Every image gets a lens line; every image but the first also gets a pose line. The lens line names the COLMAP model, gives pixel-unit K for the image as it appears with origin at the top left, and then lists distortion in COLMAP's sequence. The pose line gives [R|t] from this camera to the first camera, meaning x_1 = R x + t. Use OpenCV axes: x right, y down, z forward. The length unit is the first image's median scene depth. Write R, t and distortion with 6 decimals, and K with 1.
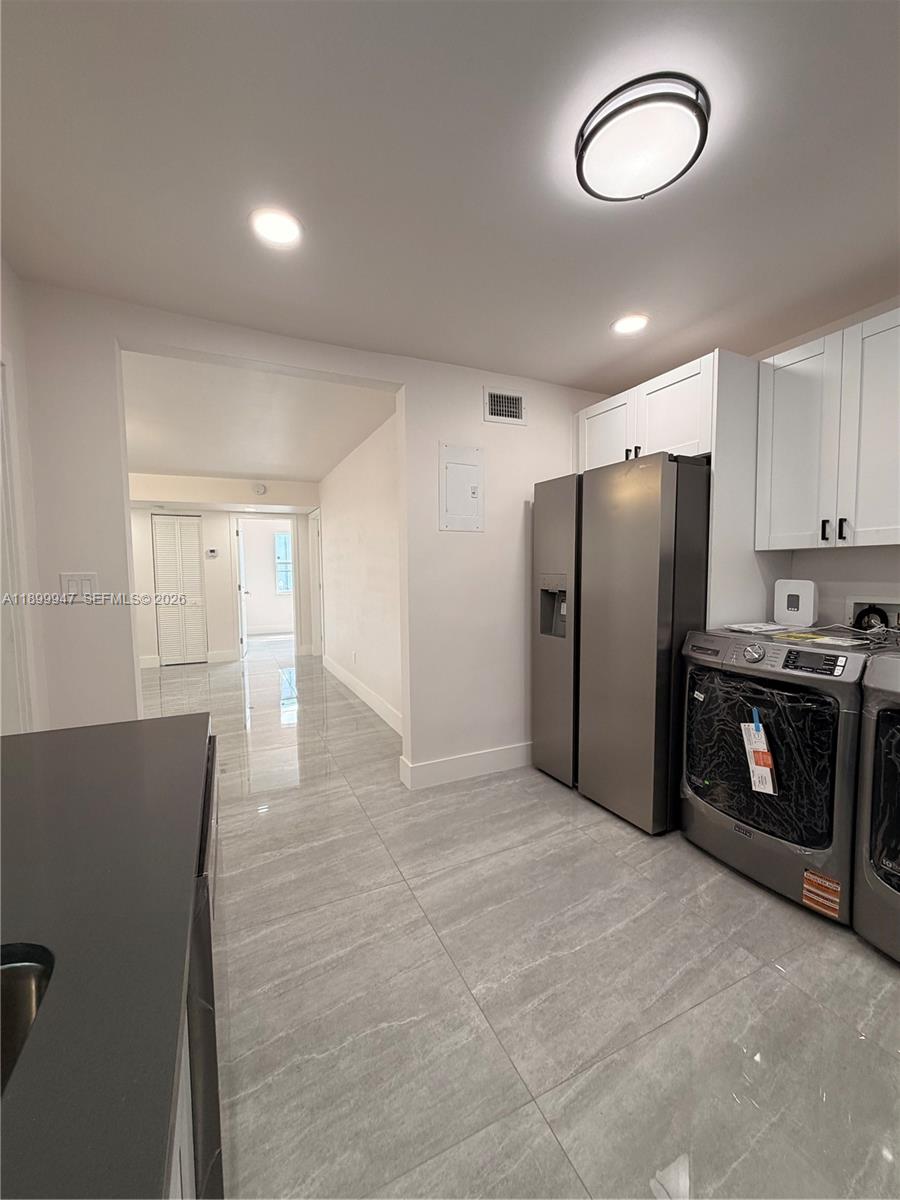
lens RADIAL K [[478.5, 0, 449.7], [0, 478.5, 602.2], [0, 0, 1]] dist [-0.001146, 0.000464]
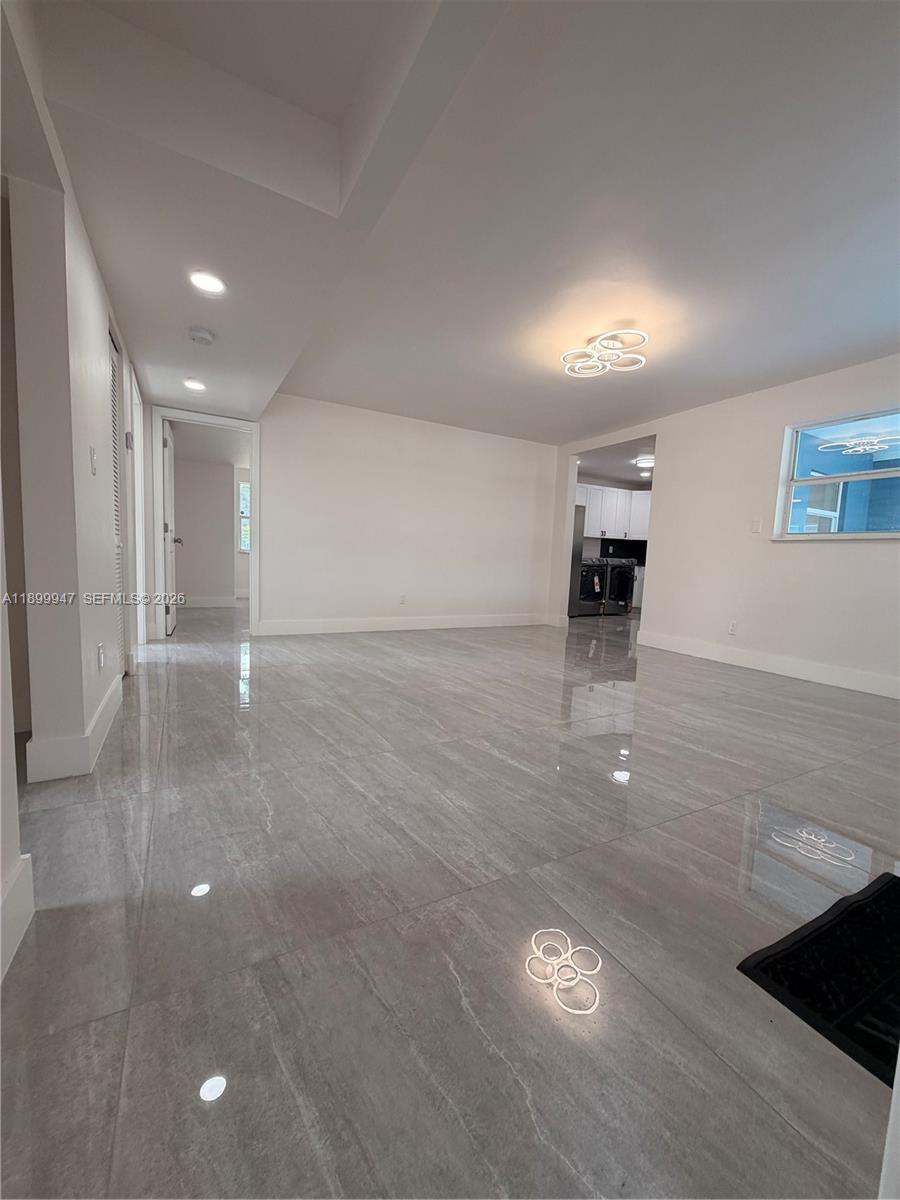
lens RADIAL K [[478.5, 0, 449.7], [0, 478.5, 602.2], [0, 0, 1]] dist [-0.001146, 0.000464]
pose [[-0.062459, -0.081881, 0.994683, -3.673786], [0.029731, 0.996034, 0.083859, 0.086710], [-0.997605, 0.034811, -0.059777, 2.646493]]
